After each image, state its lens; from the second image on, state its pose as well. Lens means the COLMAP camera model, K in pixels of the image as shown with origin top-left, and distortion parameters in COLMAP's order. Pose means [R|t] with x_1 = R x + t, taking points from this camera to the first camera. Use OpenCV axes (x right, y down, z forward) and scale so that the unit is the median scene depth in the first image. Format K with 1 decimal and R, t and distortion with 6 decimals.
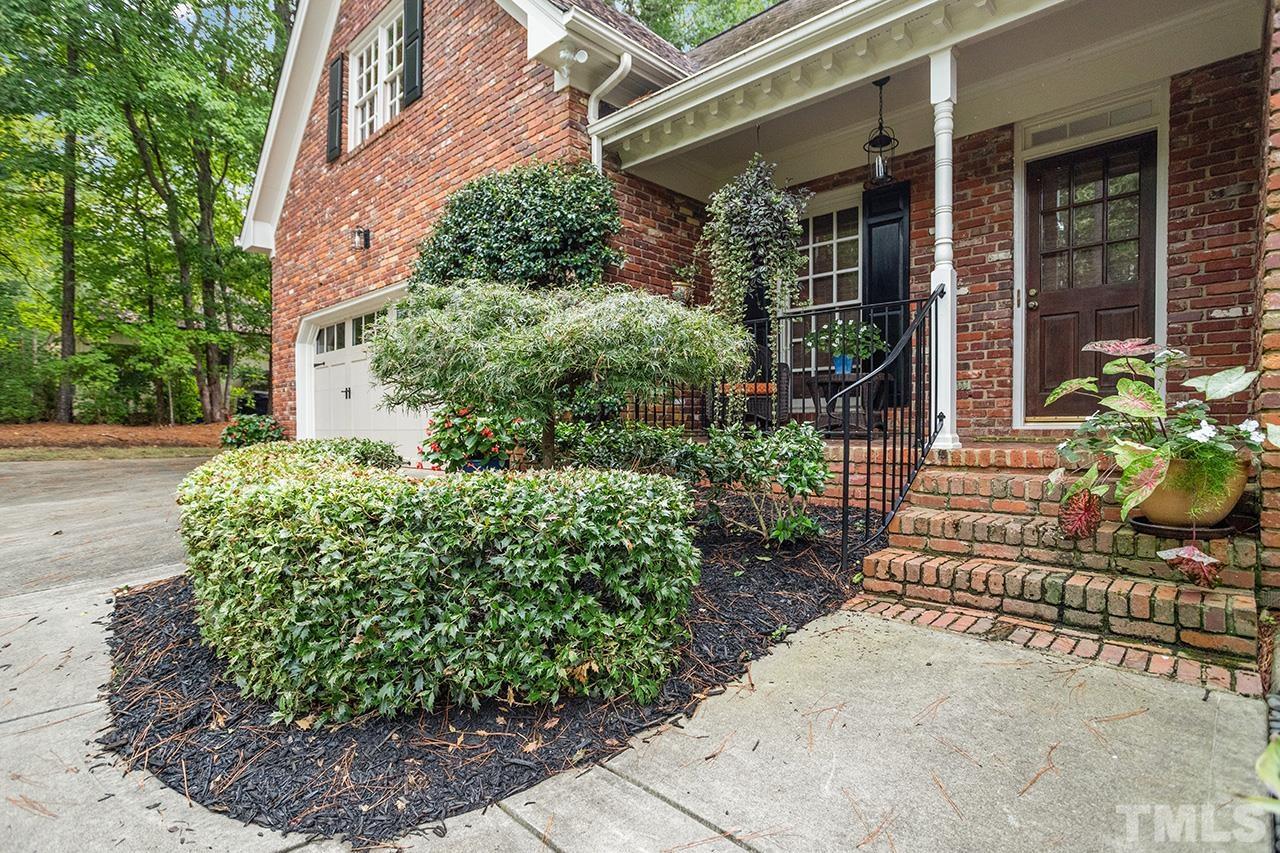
lens RADIAL K [[625.4, 0, 639.3], [0, 625.4, 419.8], [0, 0, 1]] dist [-0.052071, 0.033588]
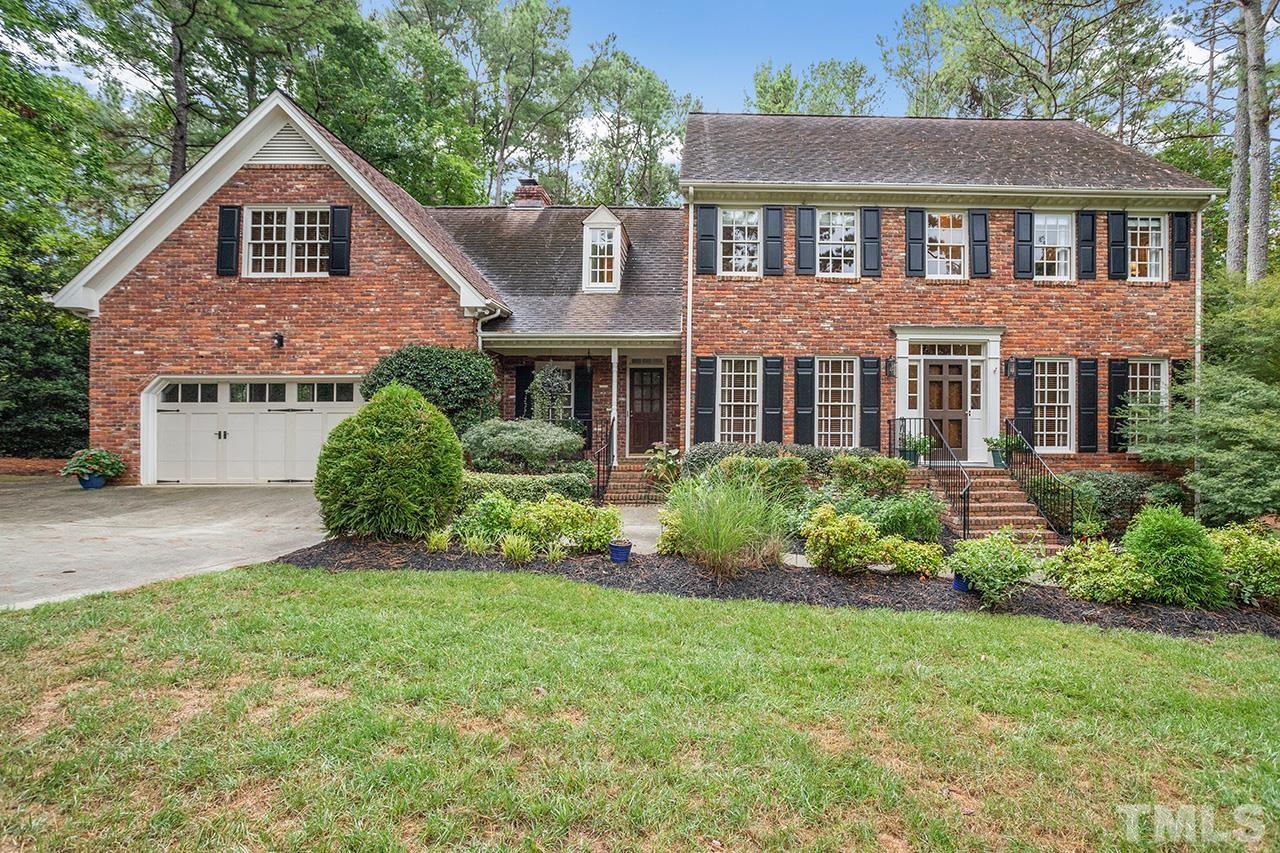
lens RADIAL K [[625.4, 0, 639.3], [0, 625.4, 419.8], [0, 0, 1]] dist [-0.052071, 0.033588]
pose [[0.784952, 0.011280, 0.619454, -1.220933], [-0.003102, 0.999893, -0.014277, -0.124891], [-0.619549, 0.009285, 0.784903, -1.420872]]
